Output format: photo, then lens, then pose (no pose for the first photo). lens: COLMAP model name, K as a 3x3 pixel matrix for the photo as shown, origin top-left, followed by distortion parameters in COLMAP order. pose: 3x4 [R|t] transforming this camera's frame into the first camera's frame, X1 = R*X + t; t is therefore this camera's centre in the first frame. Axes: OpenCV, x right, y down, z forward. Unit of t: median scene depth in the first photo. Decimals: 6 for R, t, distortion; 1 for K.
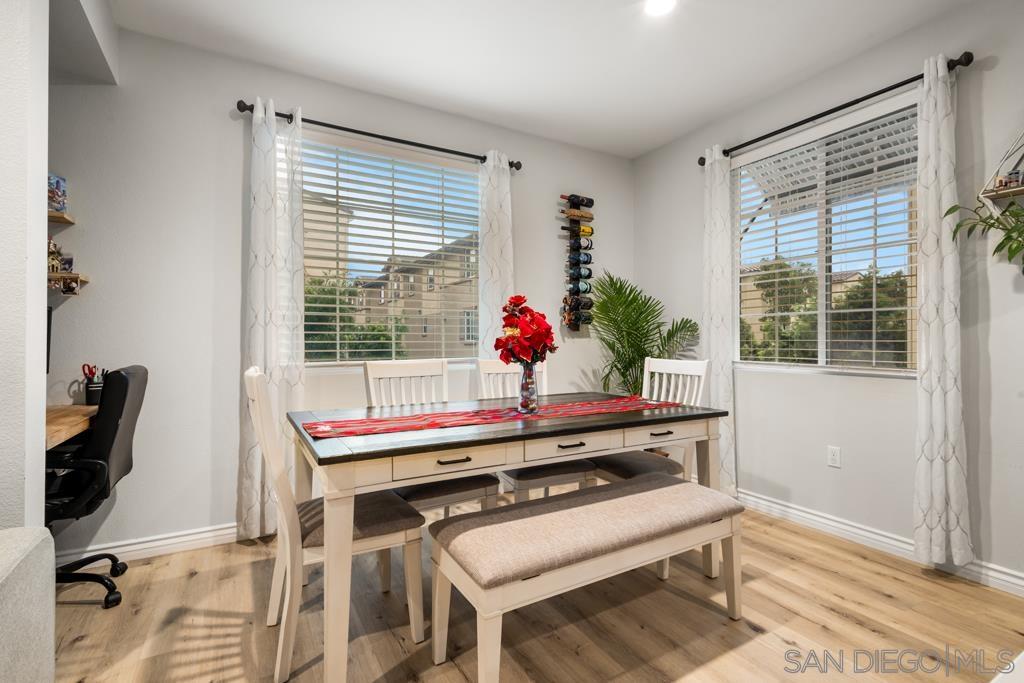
lens RADIAL K [[467.7, 0, 512.0], [0, 467.7, 341.5], [0, 0, 1]] dist [0.001016, -0.000709]
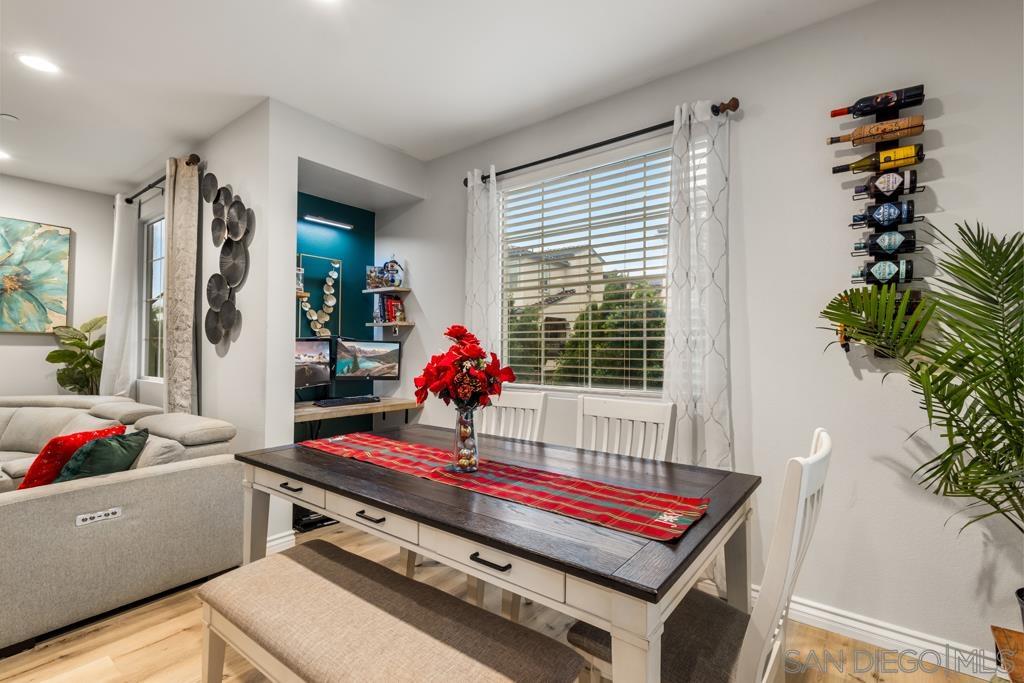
lens RADIAL K [[467.7, 0, 512.0], [0, 467.7, 341.5], [0, 0, 1]] dist [0.001016, -0.000709]
pose [[0.377229, -0.008514, -0.926081, 0.516620], [-0.005976, 0.999915, -0.011628, -0.036383], [0.926101, 0.009921, 0.377146, 0.485977]]
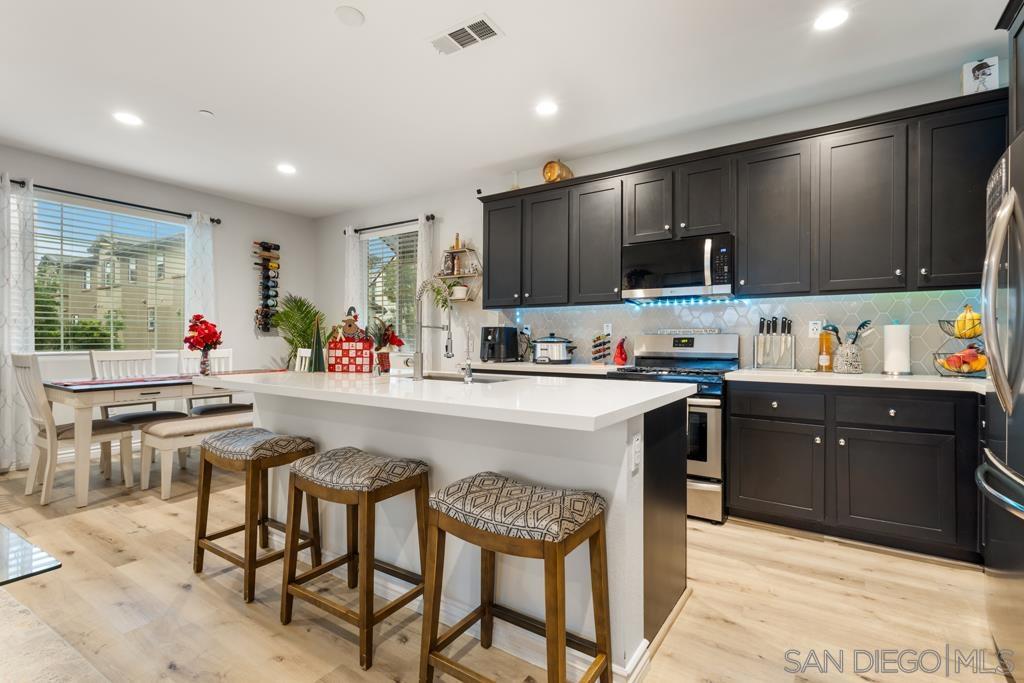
lens RADIAL K [[467.7, 0, 512.0], [0, 467.7, 341.5], [0, 0, 1]] dist [0.001016, -0.000709]
pose [[0.891936, 0.003993, 0.452144, 0.181555], [-0.006592, 0.999970, 0.004175, -0.003190], [-0.452113, -0.006704, 0.891935, -0.790914]]
